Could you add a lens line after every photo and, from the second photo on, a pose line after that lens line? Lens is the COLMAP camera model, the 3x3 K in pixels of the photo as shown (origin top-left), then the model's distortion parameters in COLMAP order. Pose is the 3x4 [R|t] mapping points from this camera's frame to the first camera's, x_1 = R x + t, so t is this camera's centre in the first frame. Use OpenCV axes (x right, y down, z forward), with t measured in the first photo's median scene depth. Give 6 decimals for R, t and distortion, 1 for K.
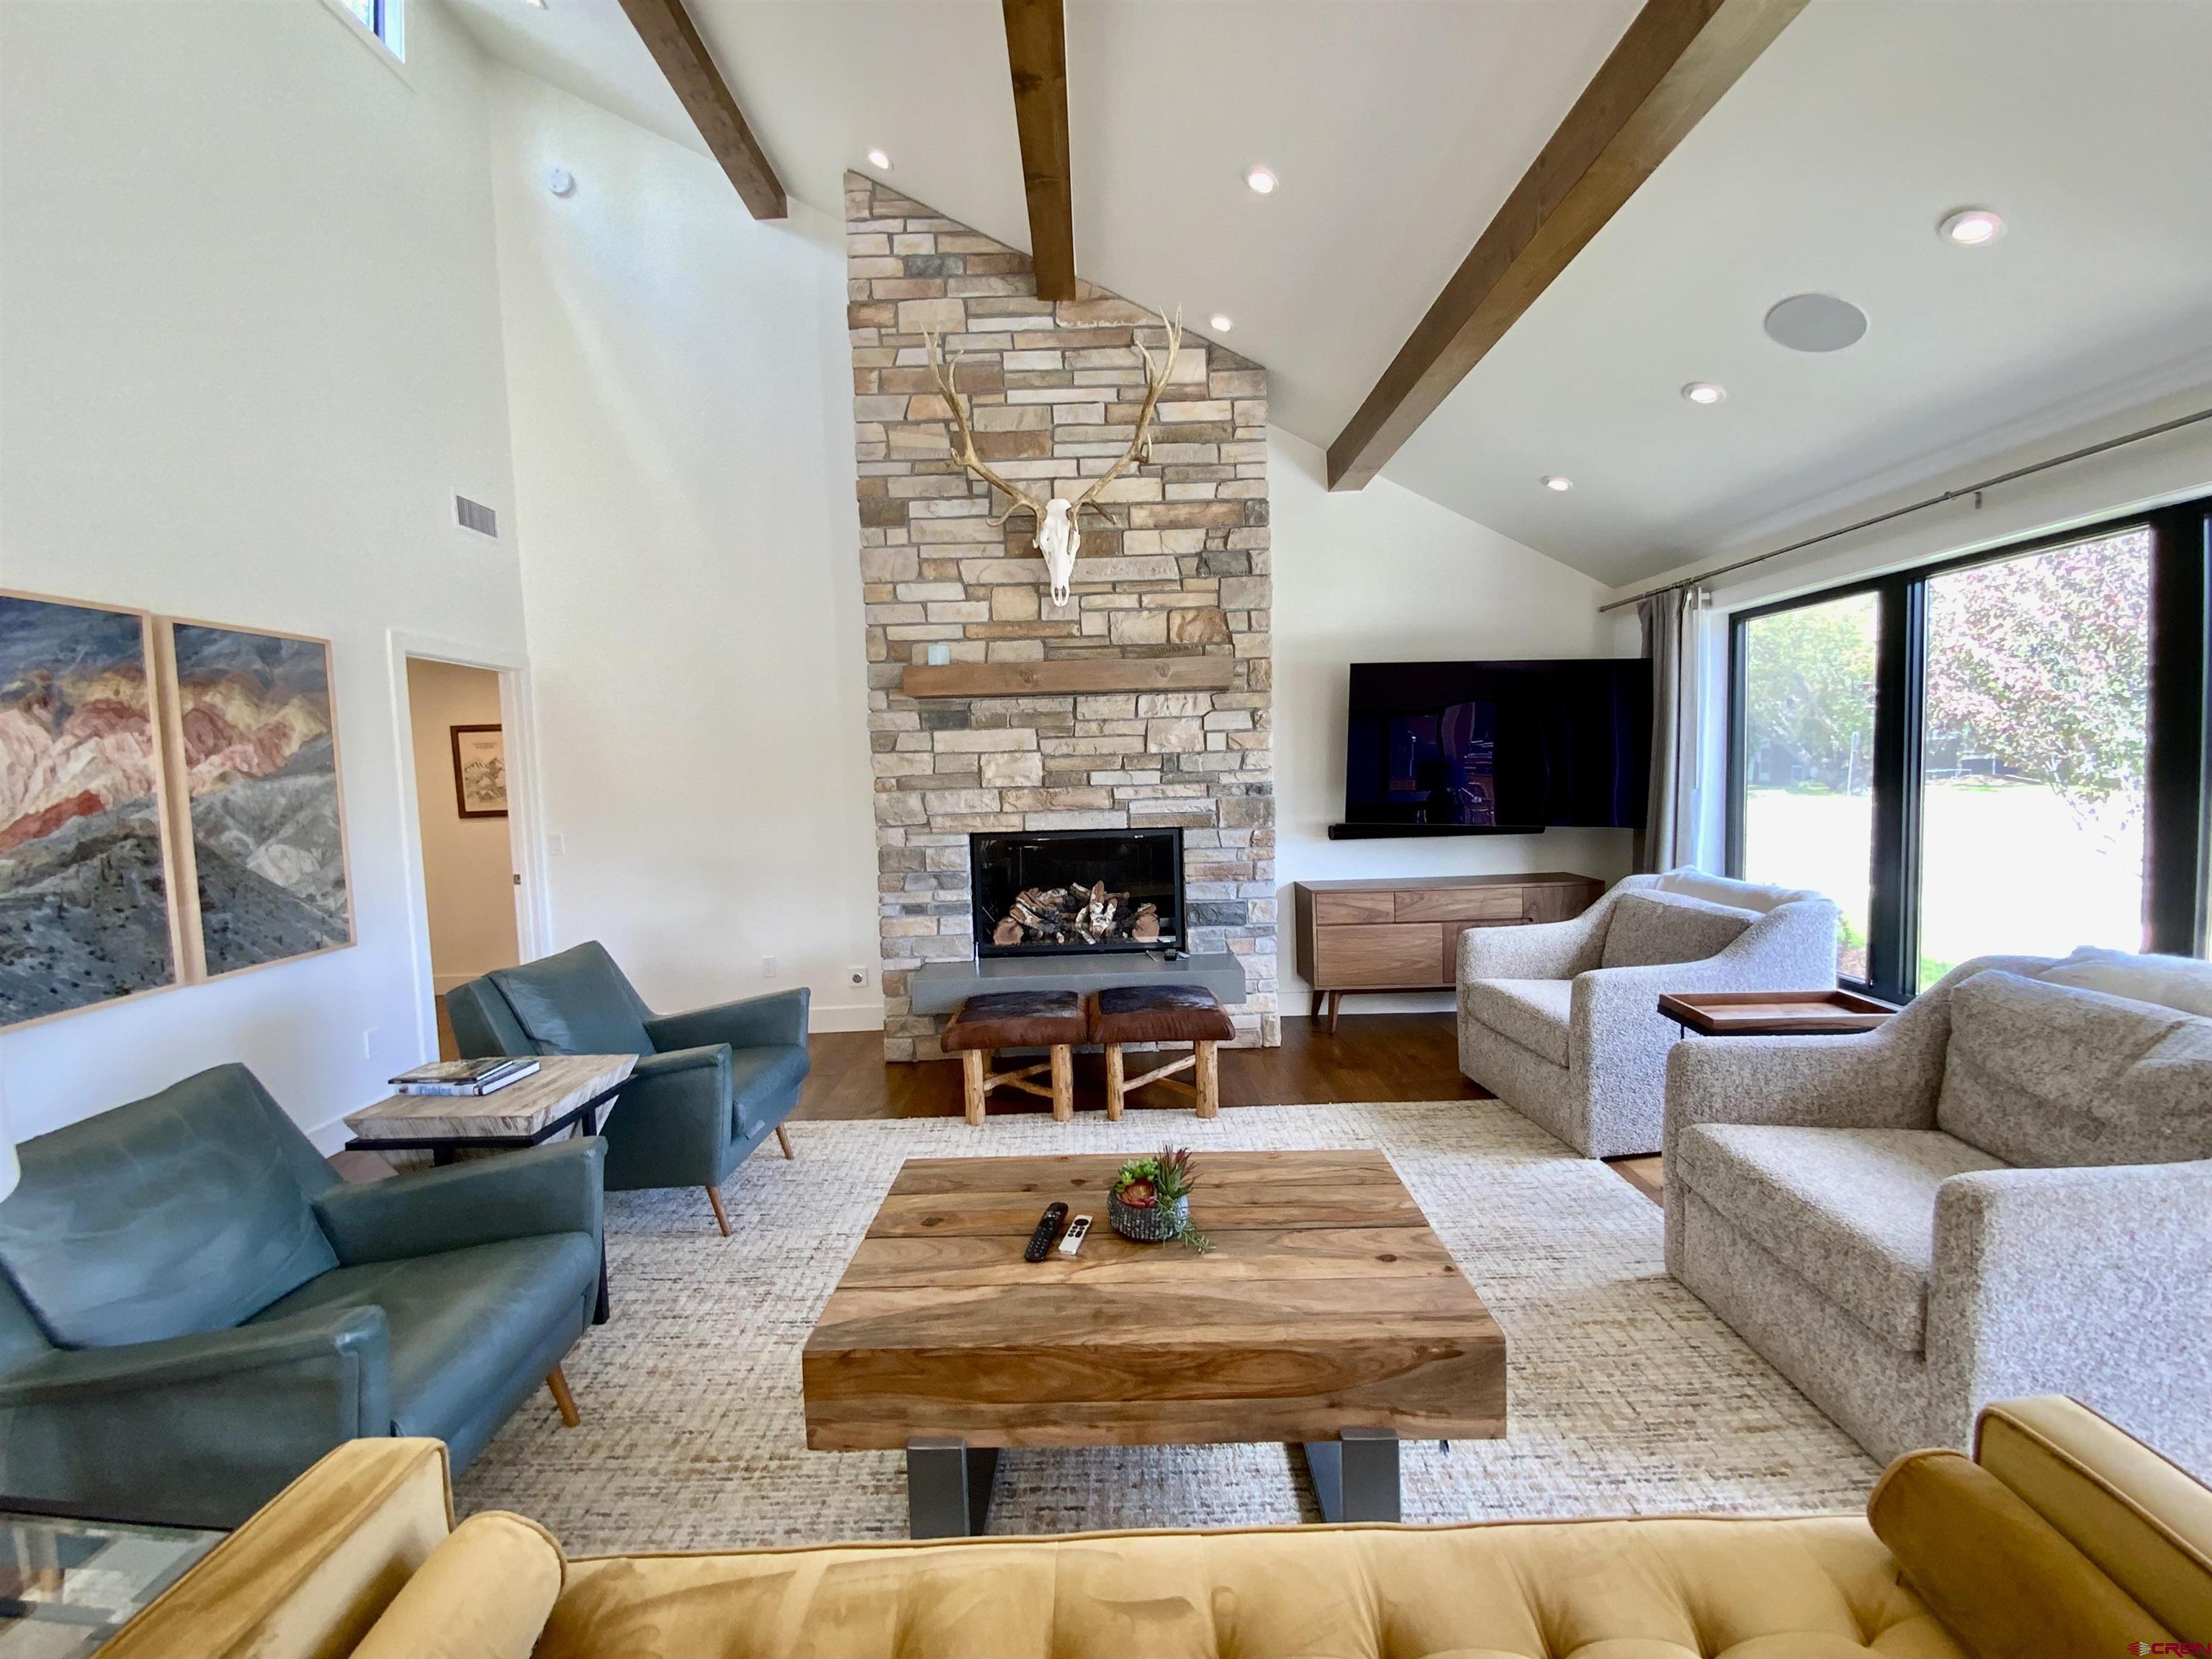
lens RADIAL K [[897.2, 0, 1105.1], [0, 897.2, 832.2], [0, 0, 1]] dist [0.013415, -0.012118]
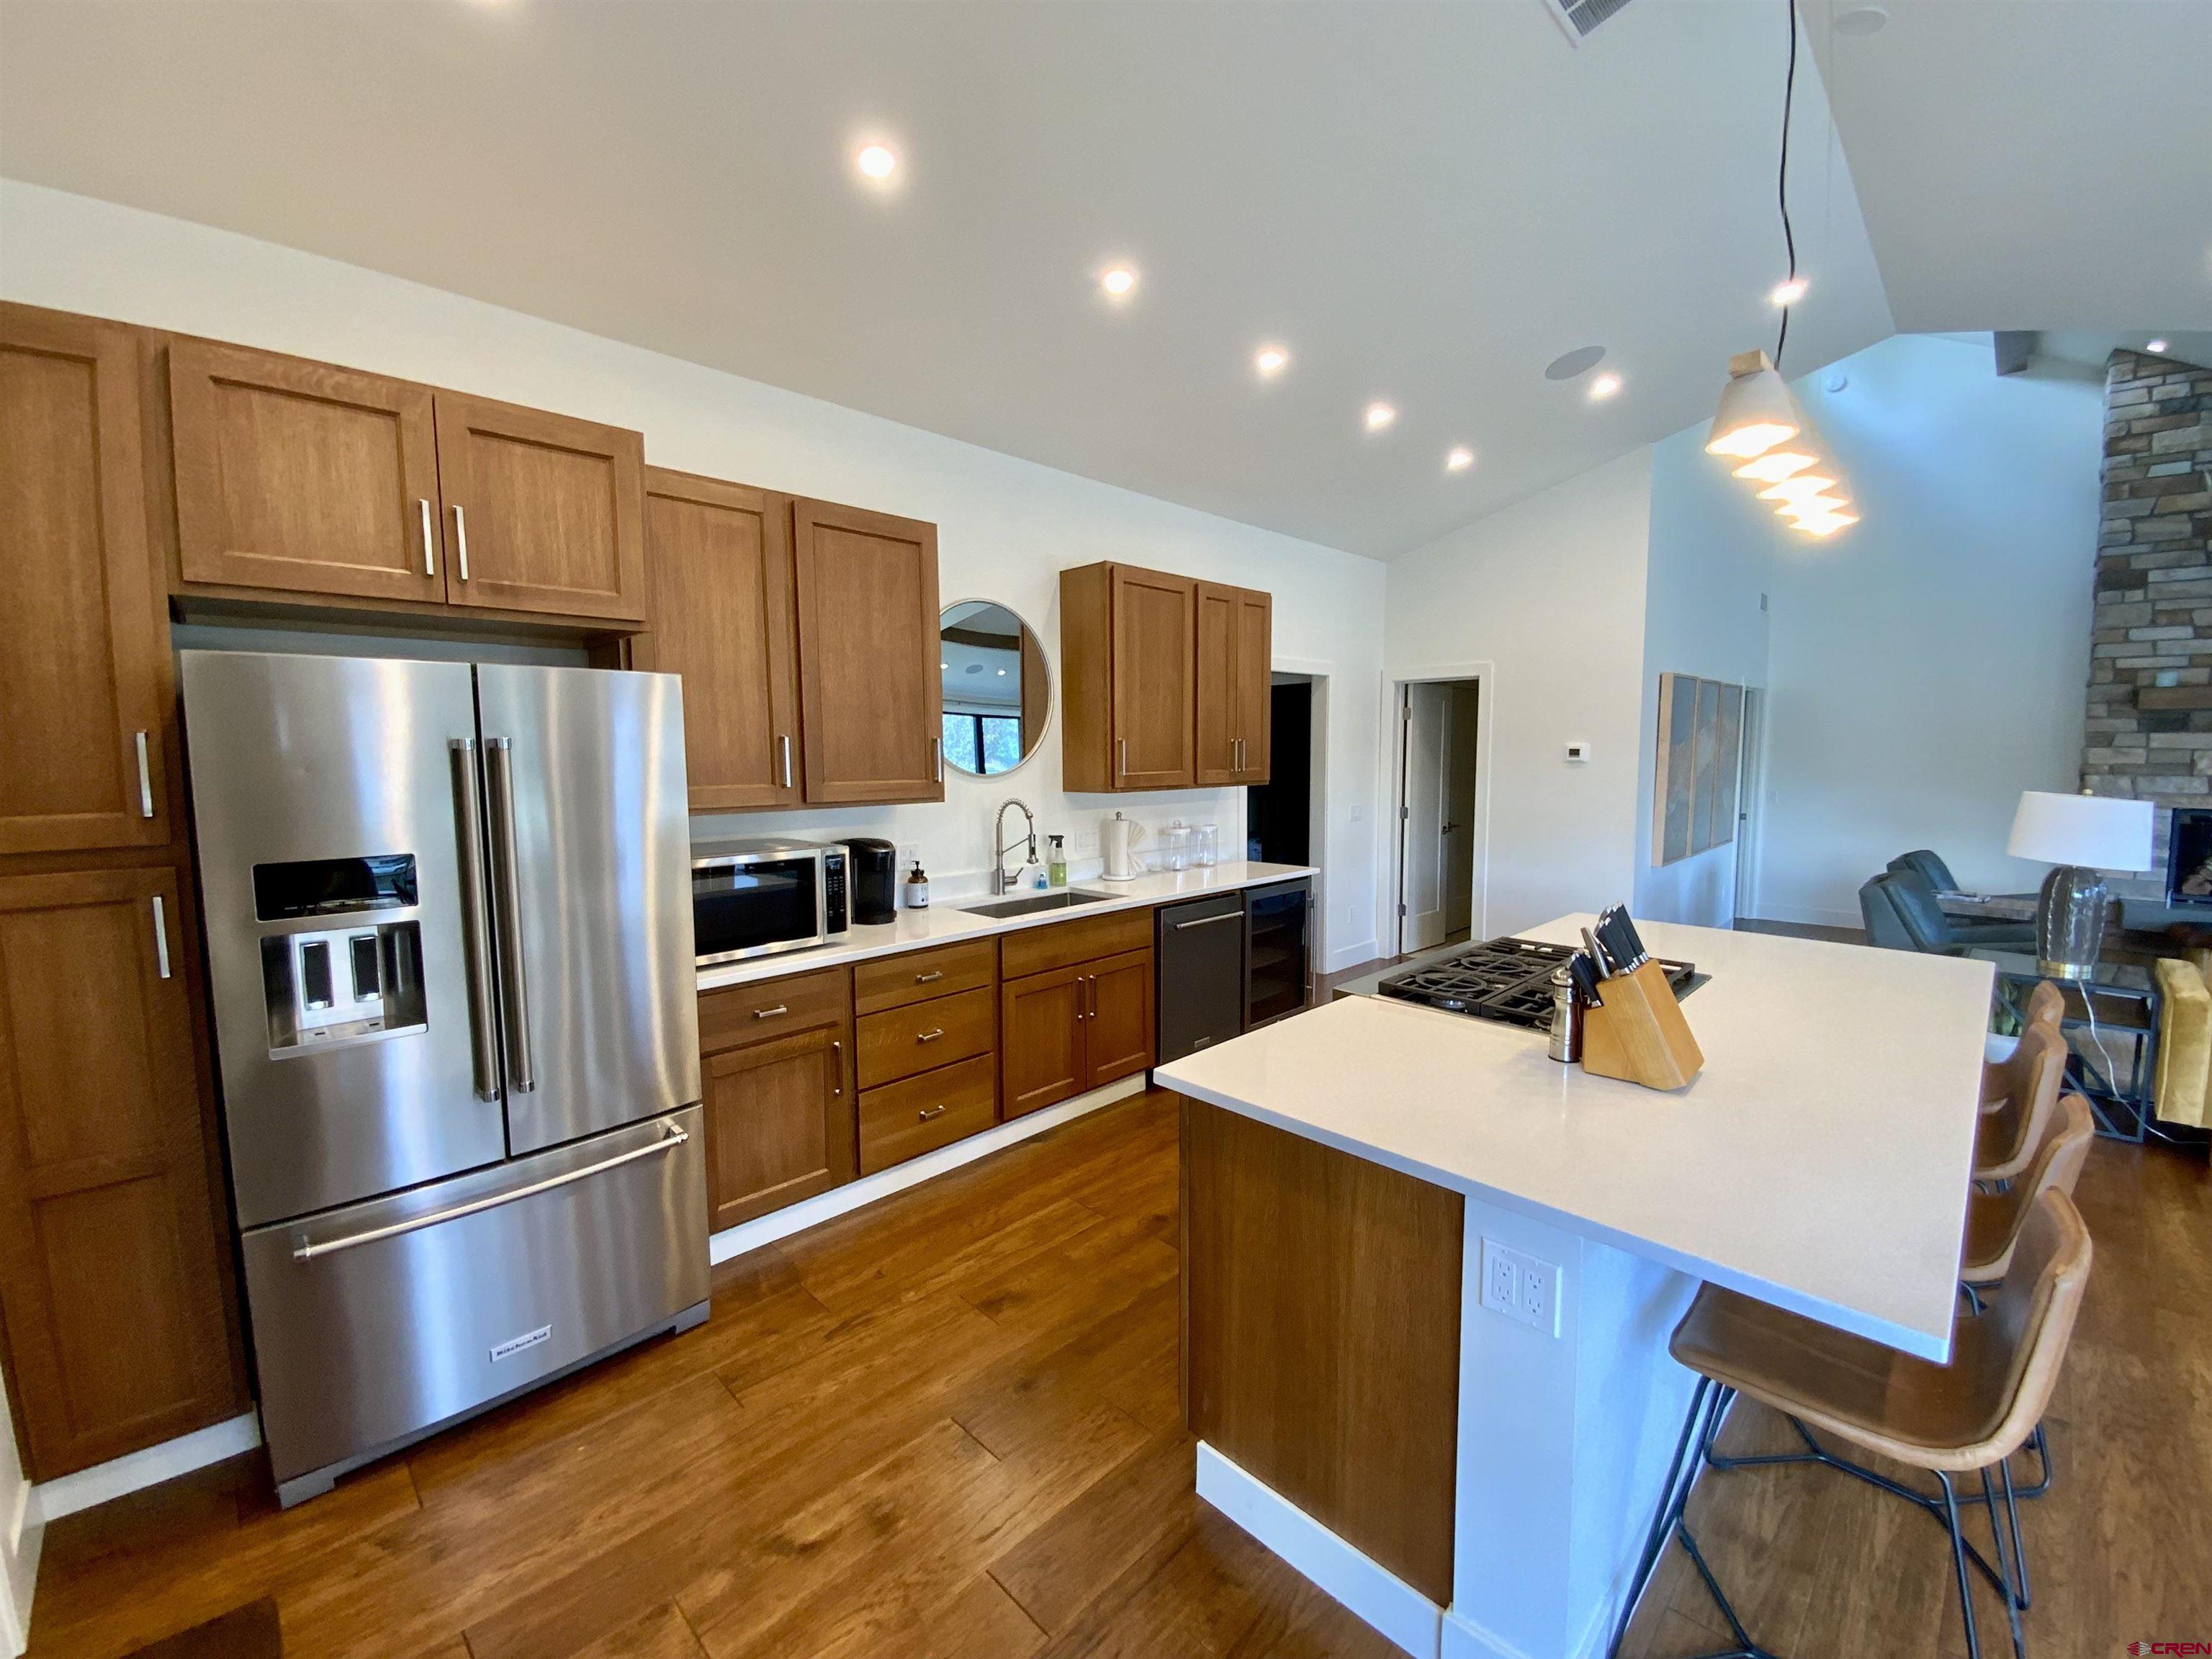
lens RADIAL K [[897.2, 0, 1105.6], [0, 897.2, 818.5], [0, 0, 1]] dist [0.013415, -0.012118]
pose [[0.705807, 0.081981, -0.703644, -0.357619], [-0.065430, 0.996580, 0.050480, 0.057237], [0.705376, 0.010411, 0.708757, -1.149847]]
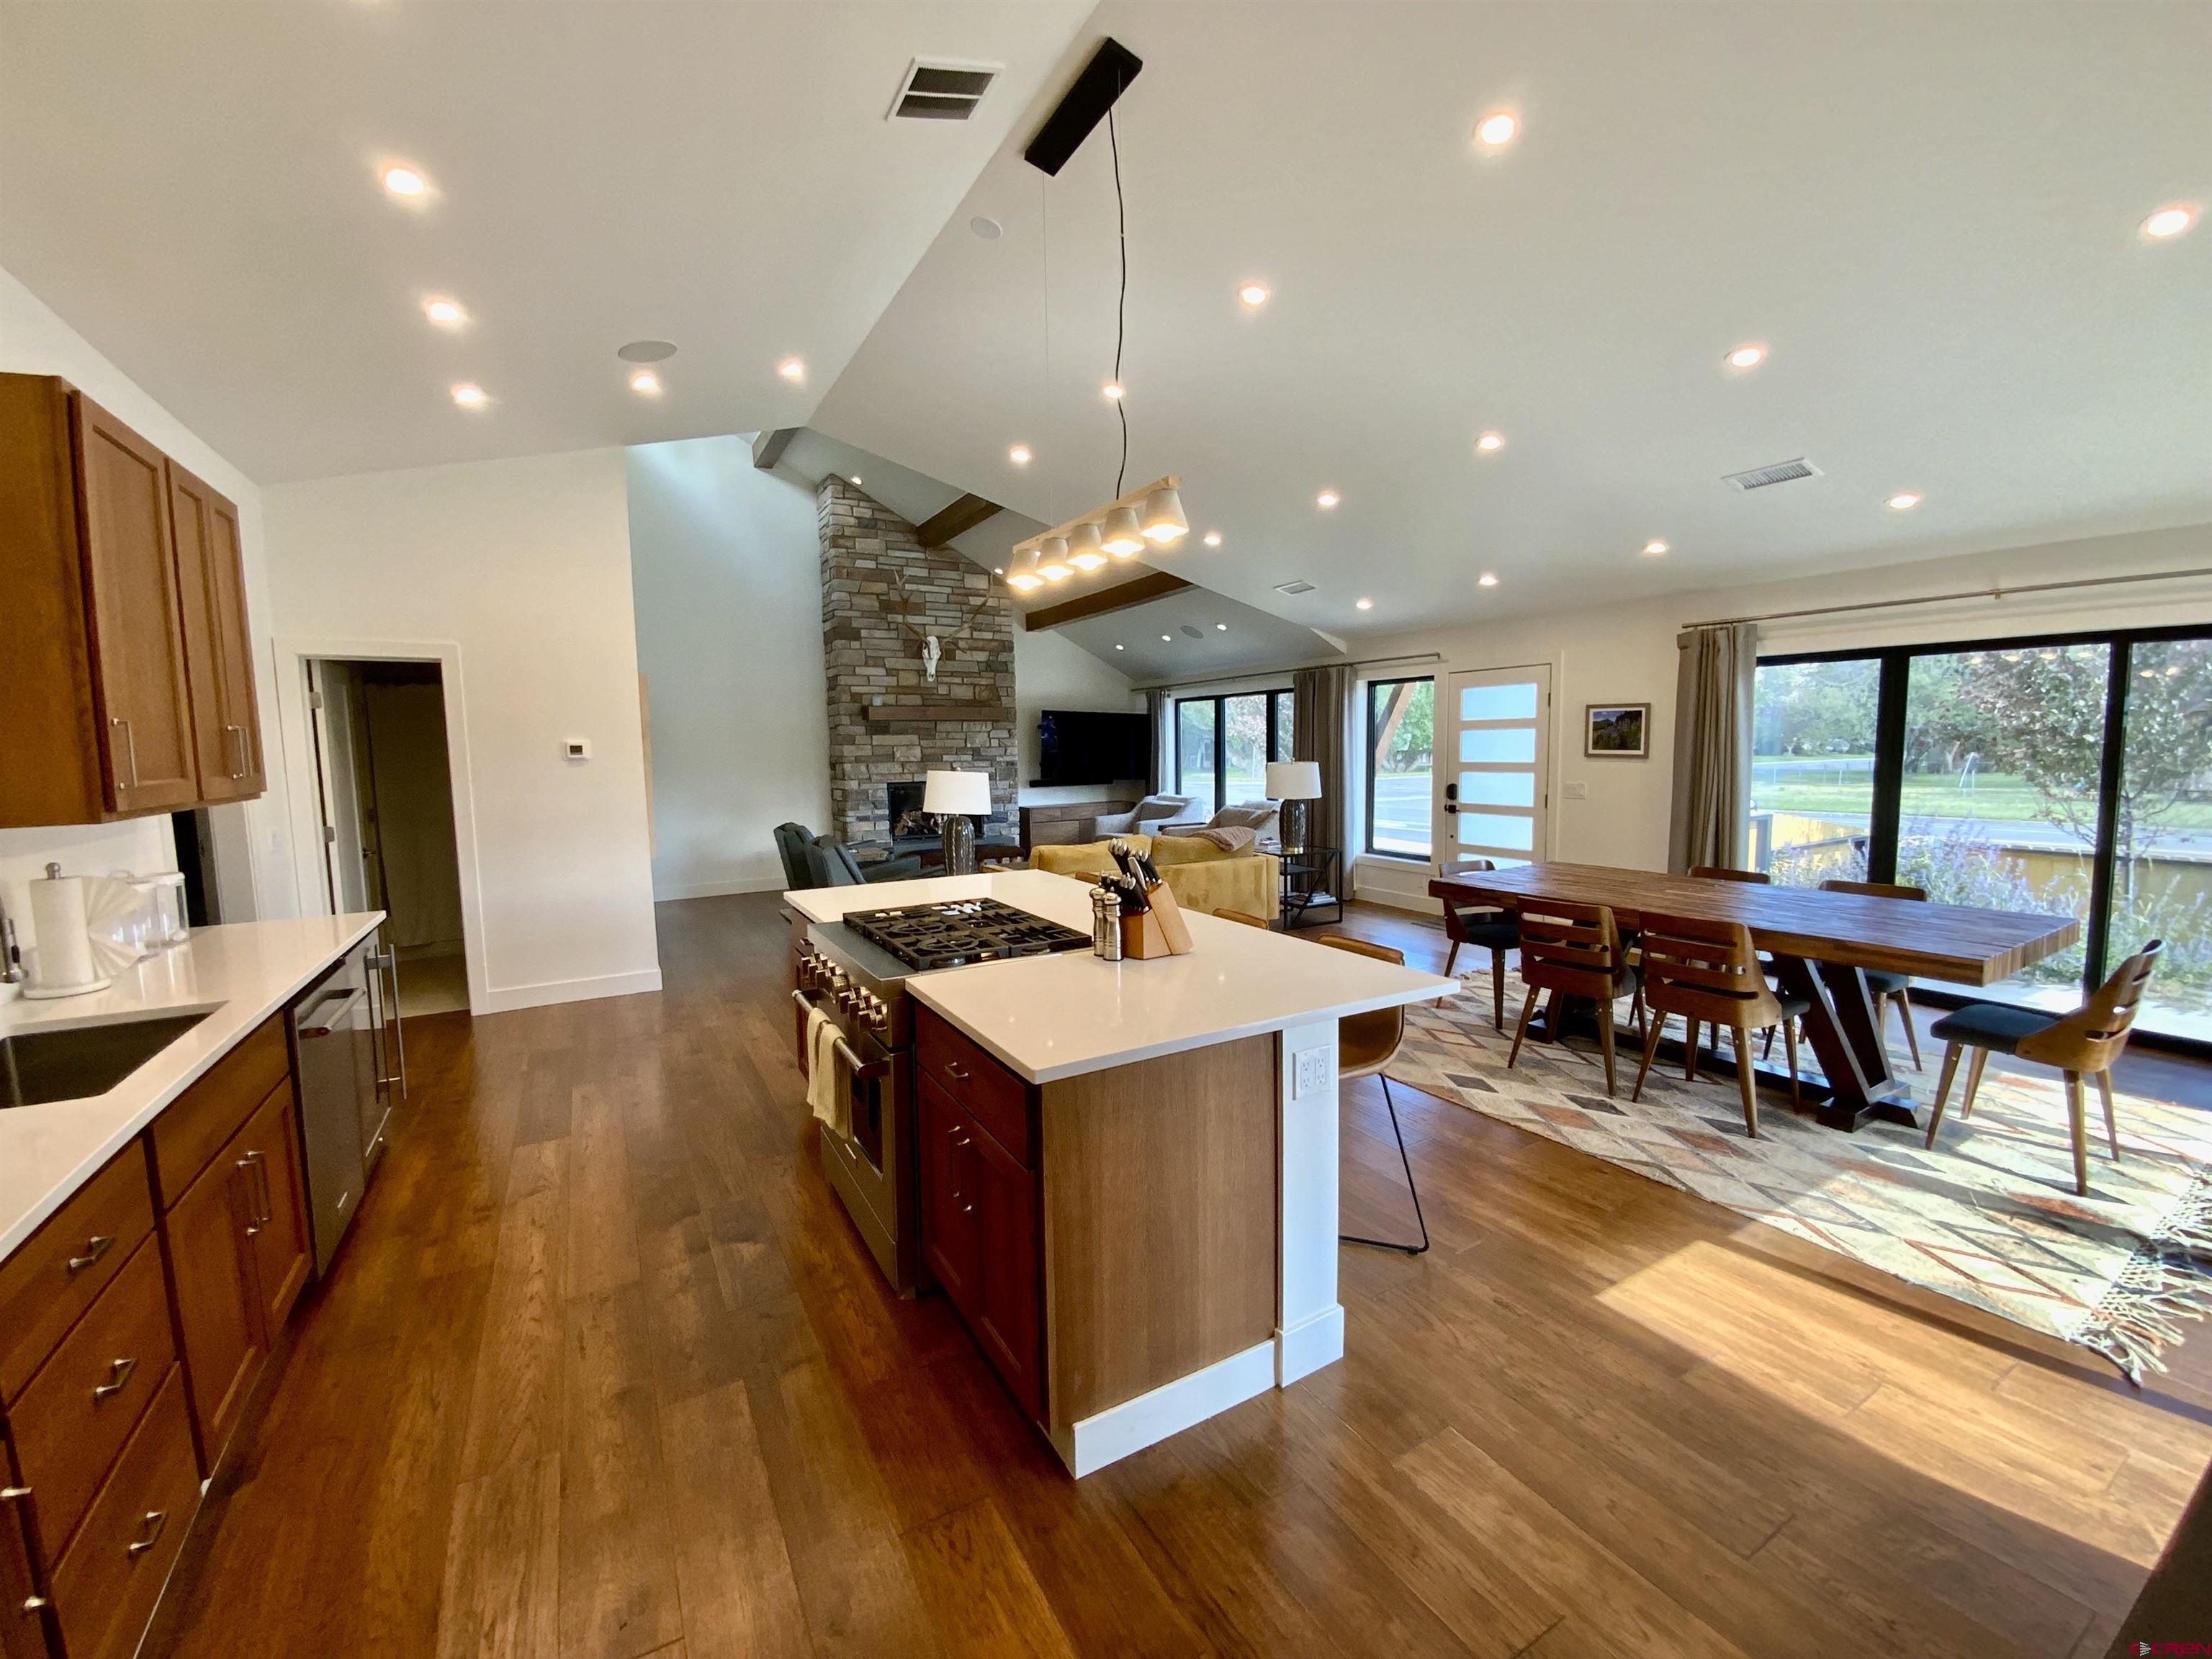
lens RADIAL K [[897.2, 0, 1110.1], [0, 897.2, 836.2], [0, 0, 1]] dist [0.013415, -0.012118]
pose [[0.864552, -0.034756, 0.501340, -0.802583], [0.024393, 0.999332, 0.027215, 0.086251], [-0.501951, -0.011300, 0.864822, -1.180894]]
